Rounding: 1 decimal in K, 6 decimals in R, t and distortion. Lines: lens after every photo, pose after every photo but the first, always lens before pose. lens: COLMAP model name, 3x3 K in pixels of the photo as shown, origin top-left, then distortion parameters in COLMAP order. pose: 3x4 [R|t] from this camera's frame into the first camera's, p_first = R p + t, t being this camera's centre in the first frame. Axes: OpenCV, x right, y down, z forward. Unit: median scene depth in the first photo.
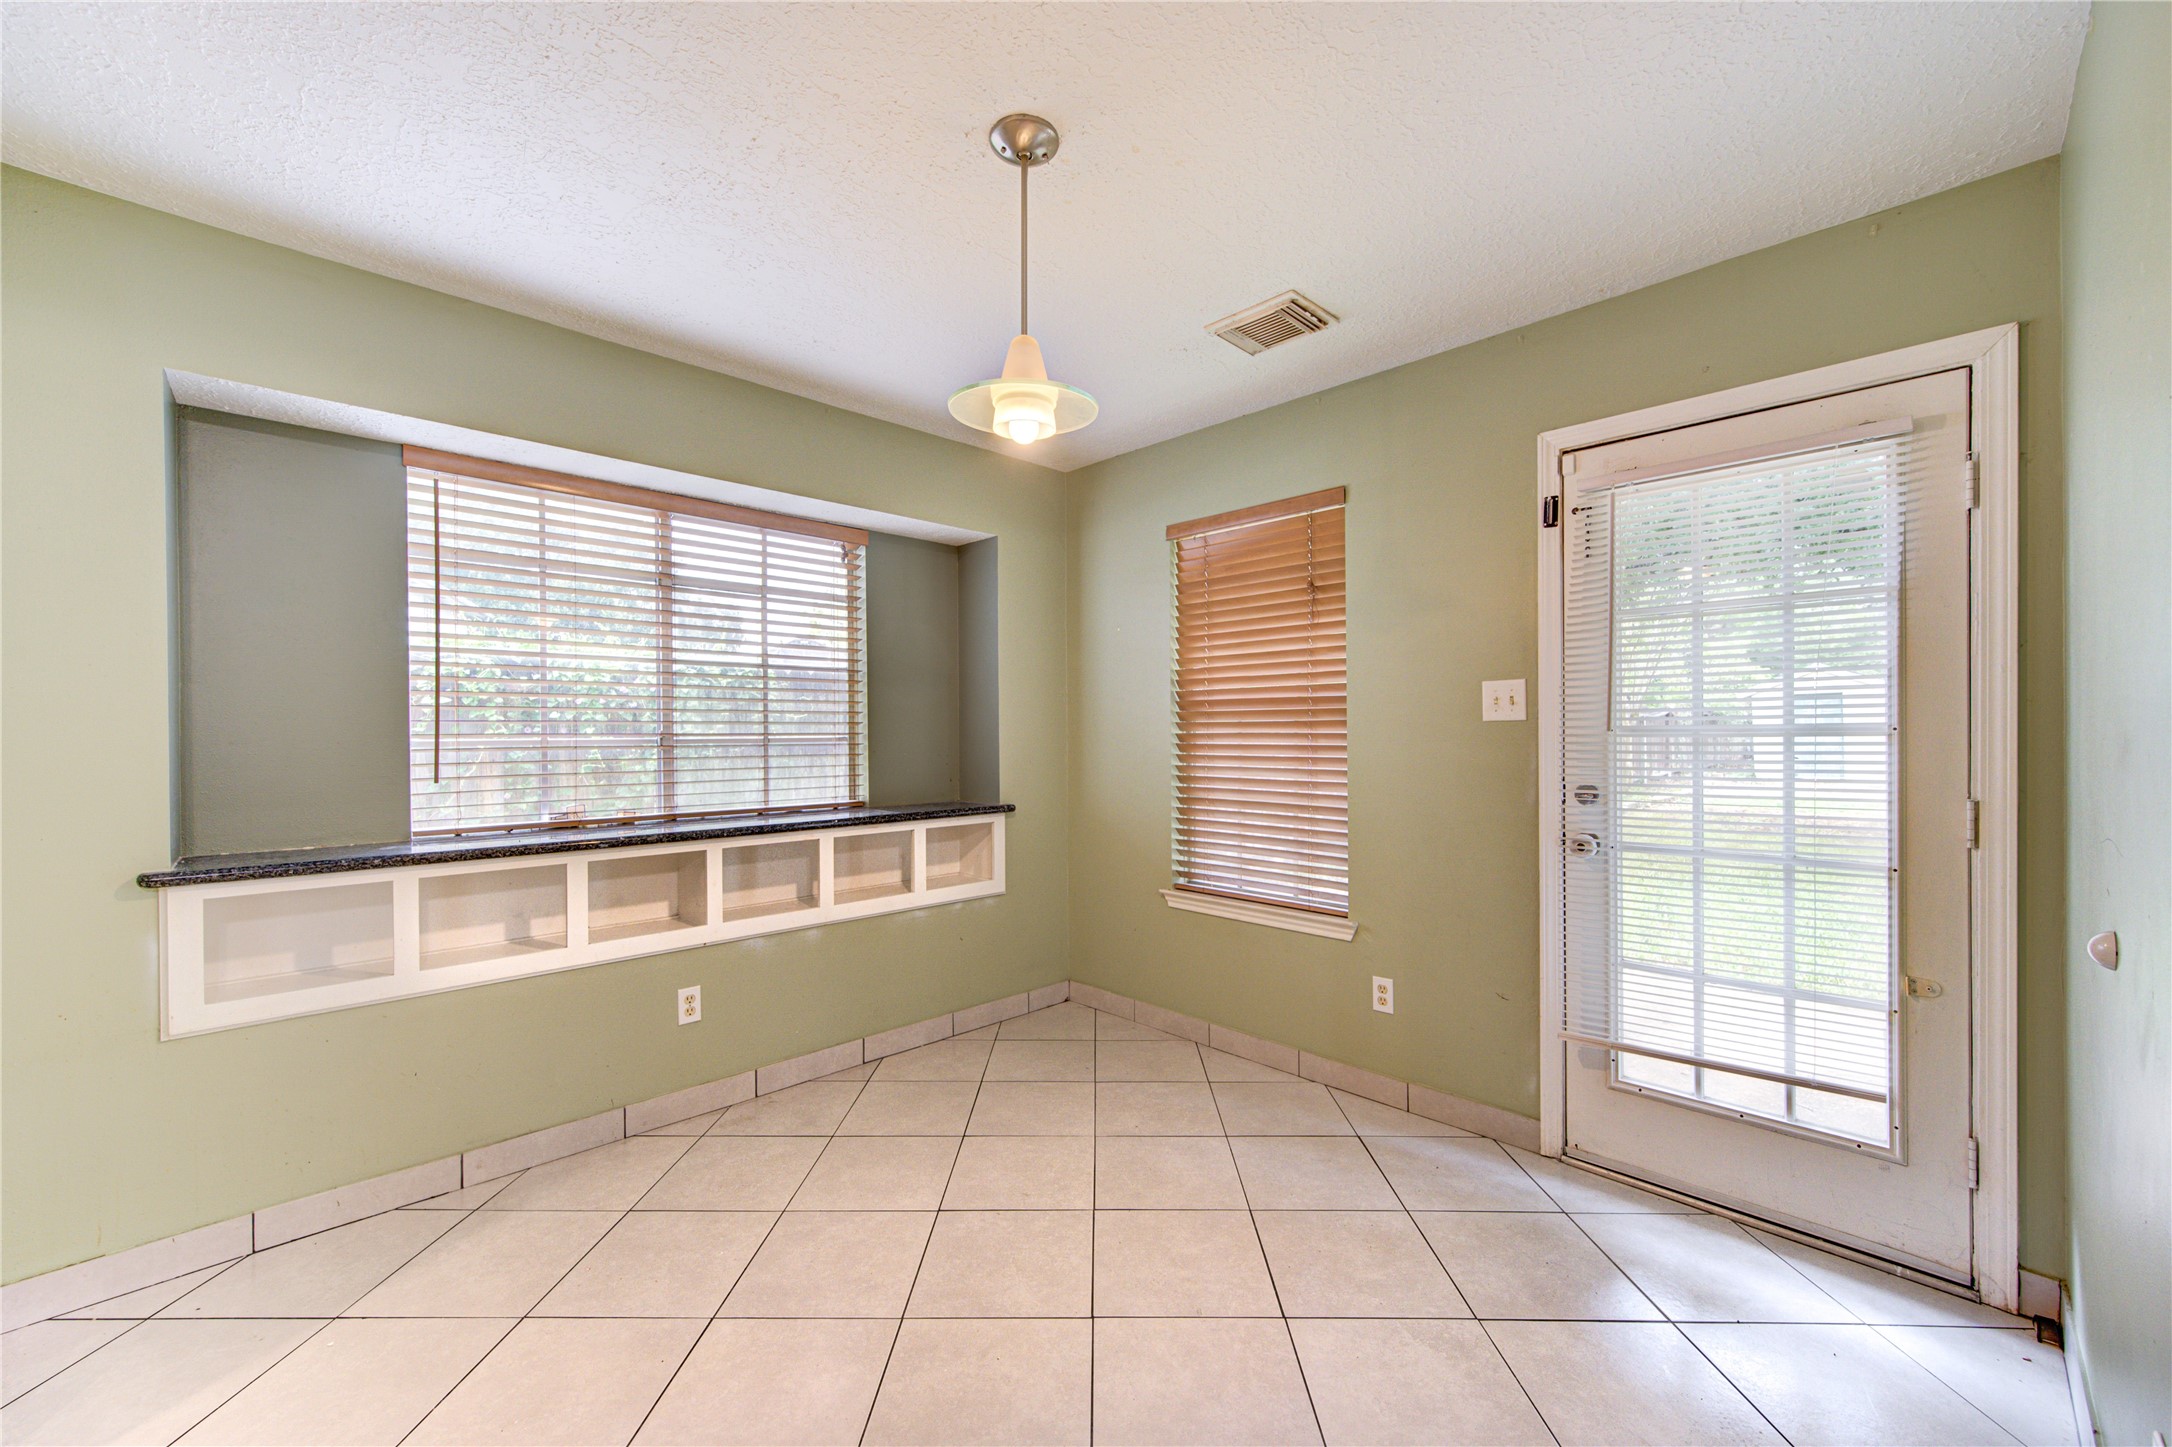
lens RADIAL K [[880.5, 0, 1126.1], [0, 880.5, 730.0], [0, 0, 1]] dist [0.002684, 0.000100]
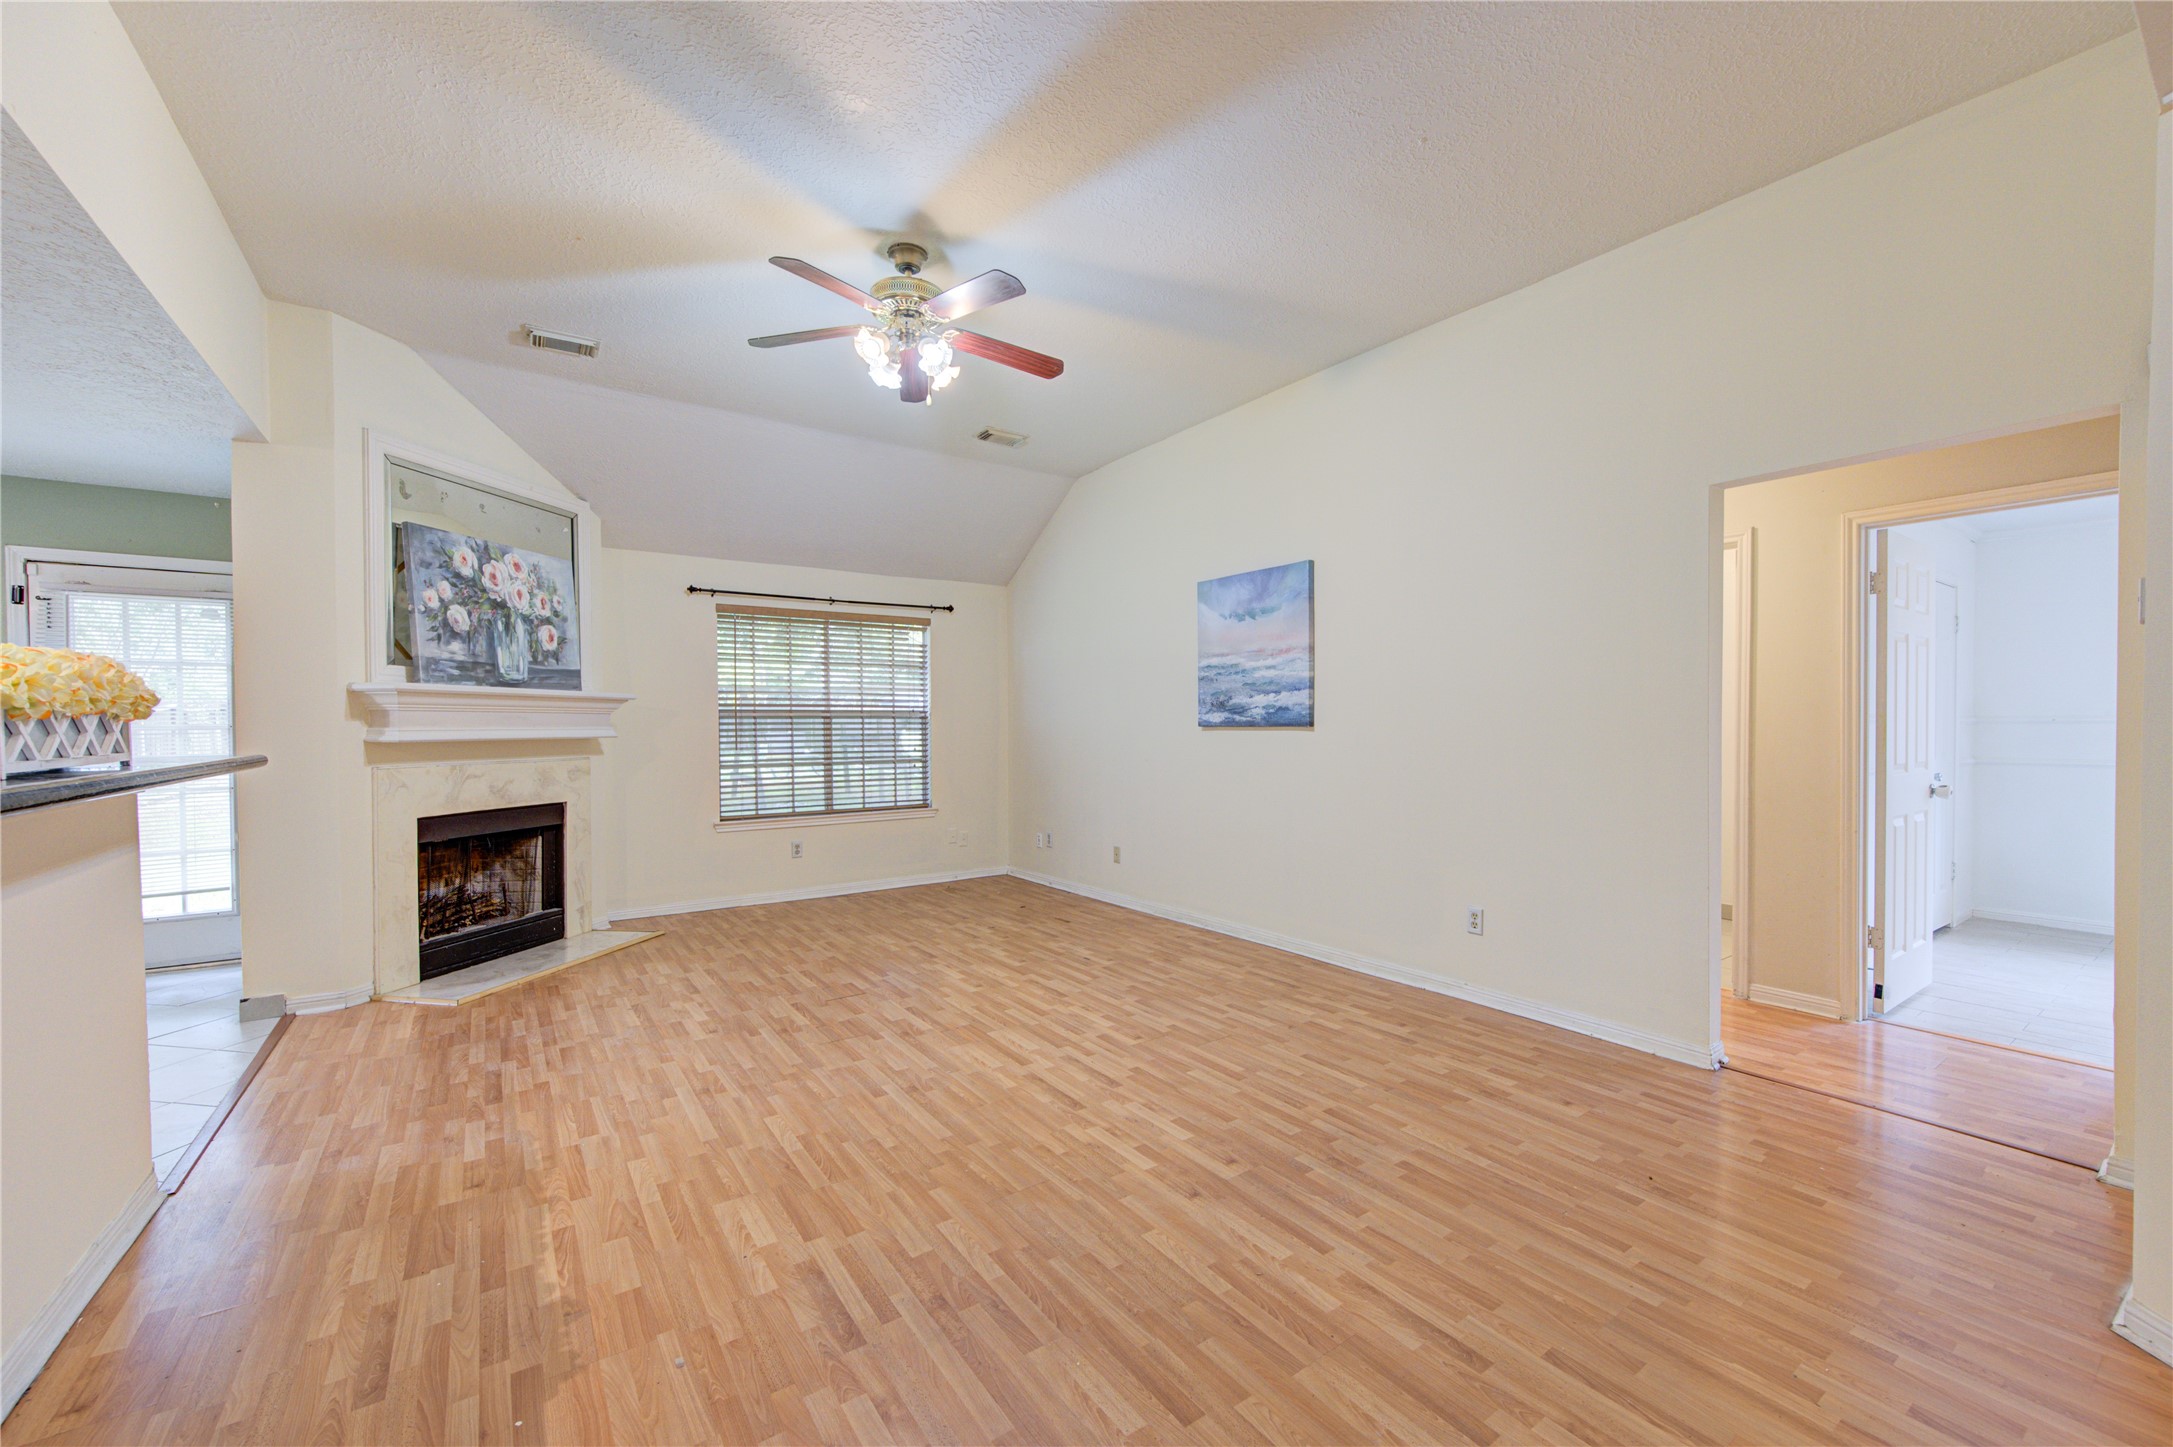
lens RADIAL K [[896.4, 0, 1112.0], [0, 896.4, 737.3], [0, 0, 1]] dist [0.002589, -0.000126]
pose [[0.227837, -0.013806, 0.973601, -0.691057], [0.001892, 0.999904, 0.013736, -0.001313], [-0.973697, -0.001287, 0.227841, -1.371530]]
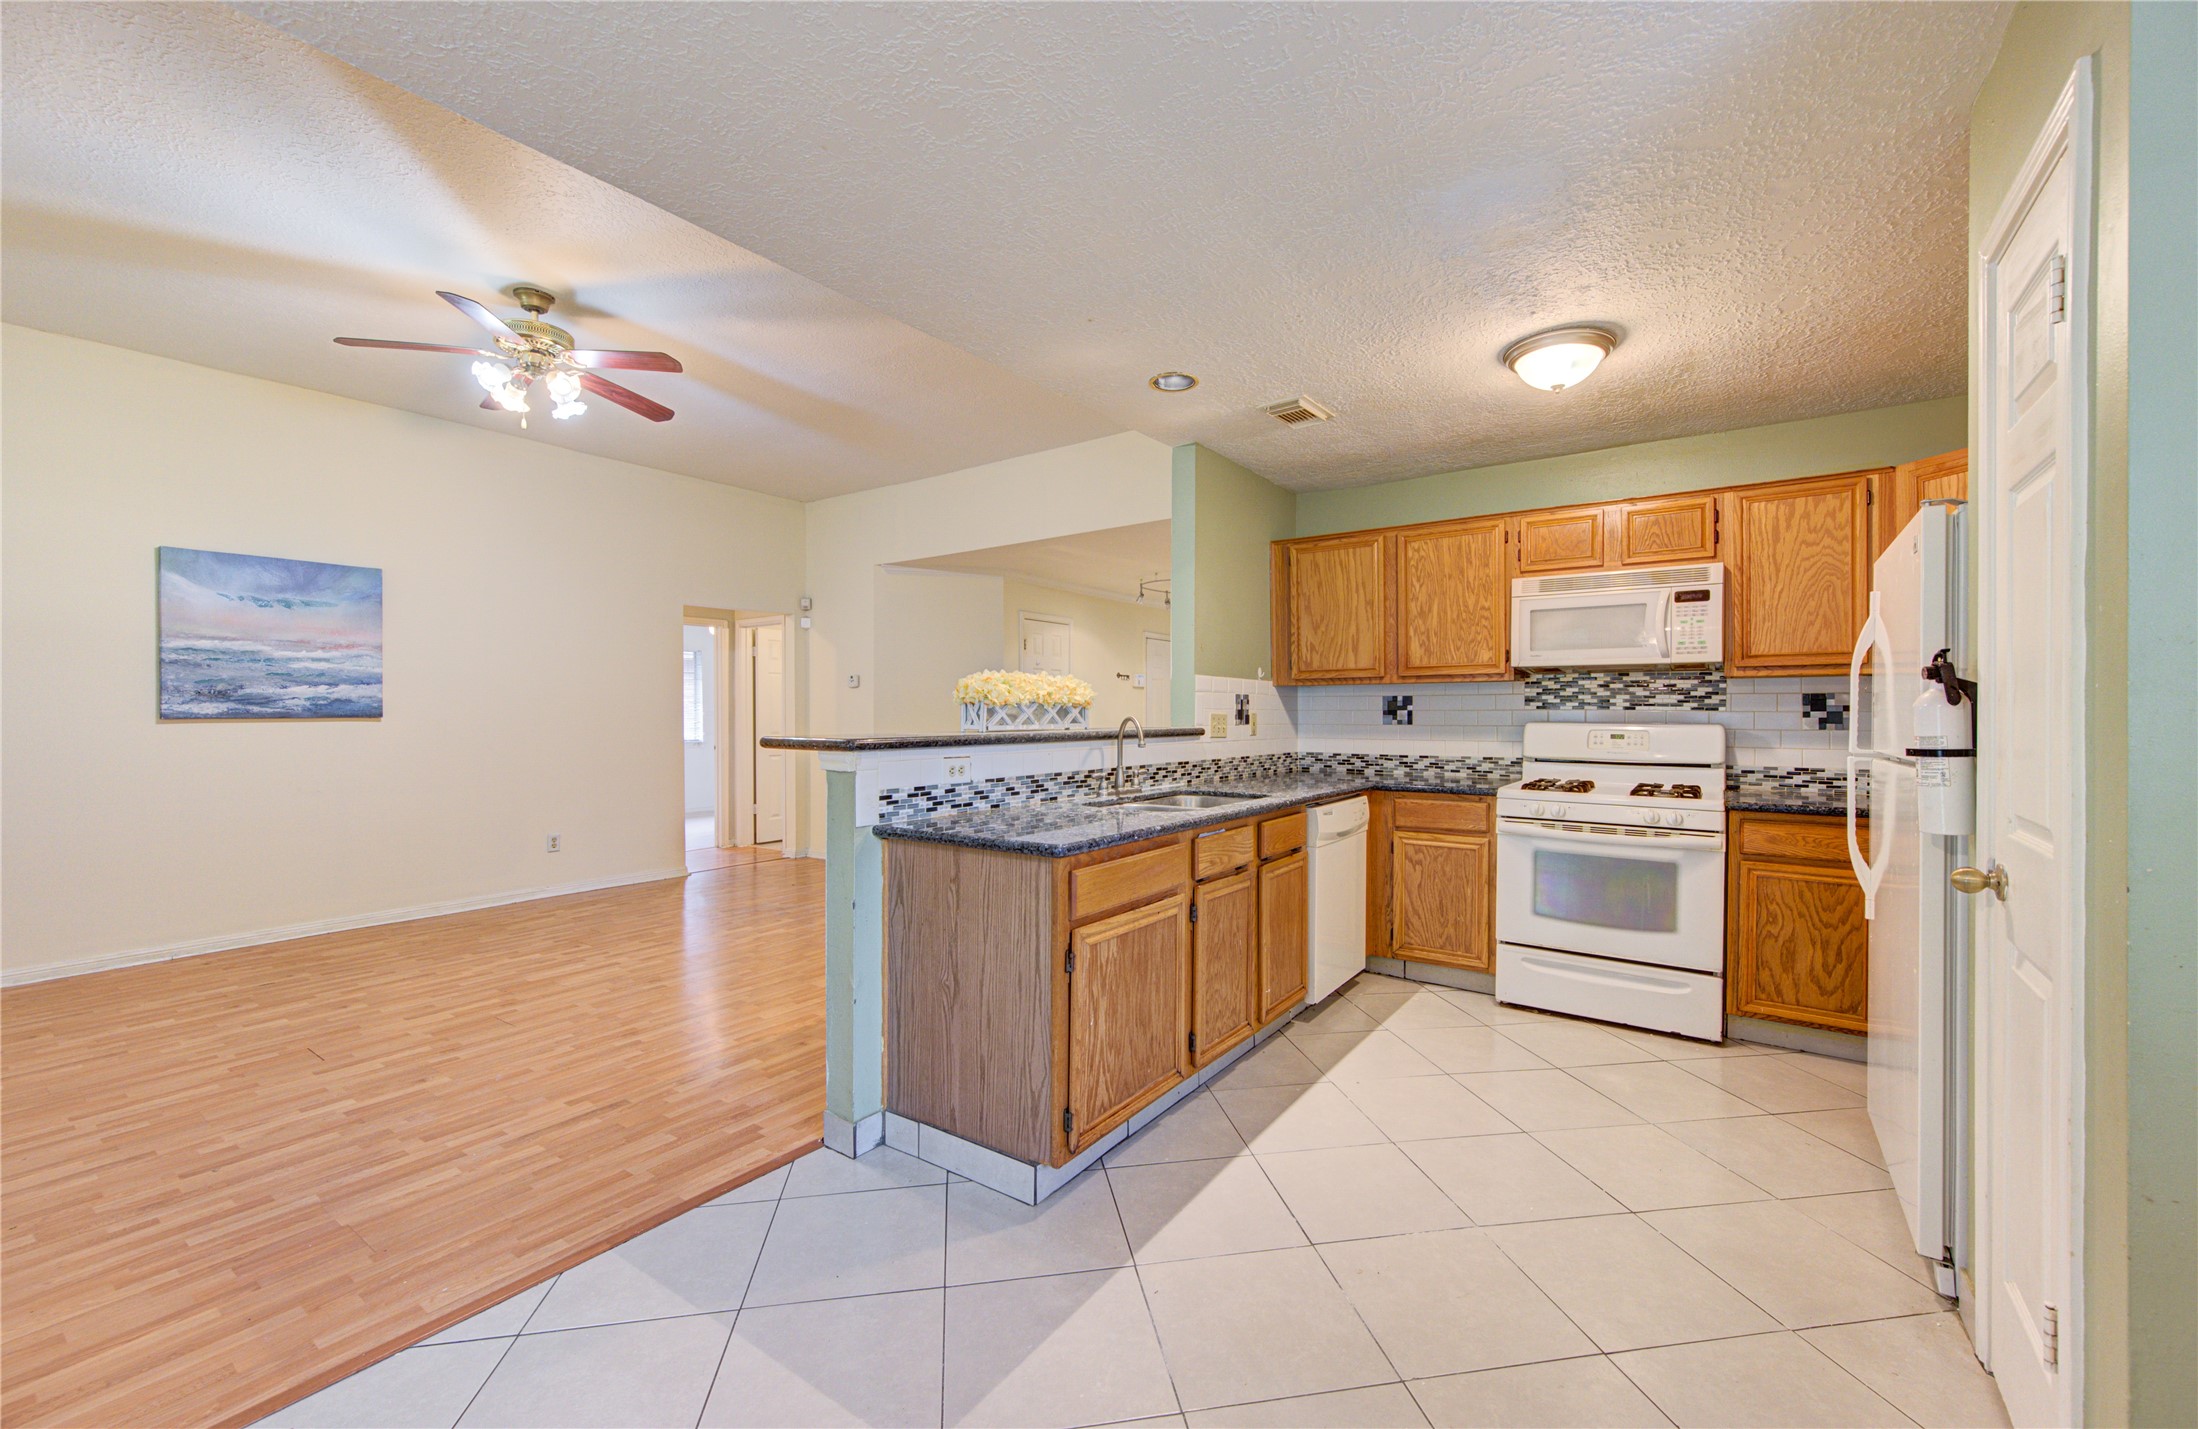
lens RADIAL K [[877.1, 0, 1067.9], [0, 877.1, 714.4], [0, 0, 1]] dist [0.004109, -0.000379]
pose [[-0.996778, 0.007009, -0.079901, -0.218246], [0.007027, 0.999975, 0.000063, 0.006625], [0.079900, -0.000498, -0.996803, 0.787281]]
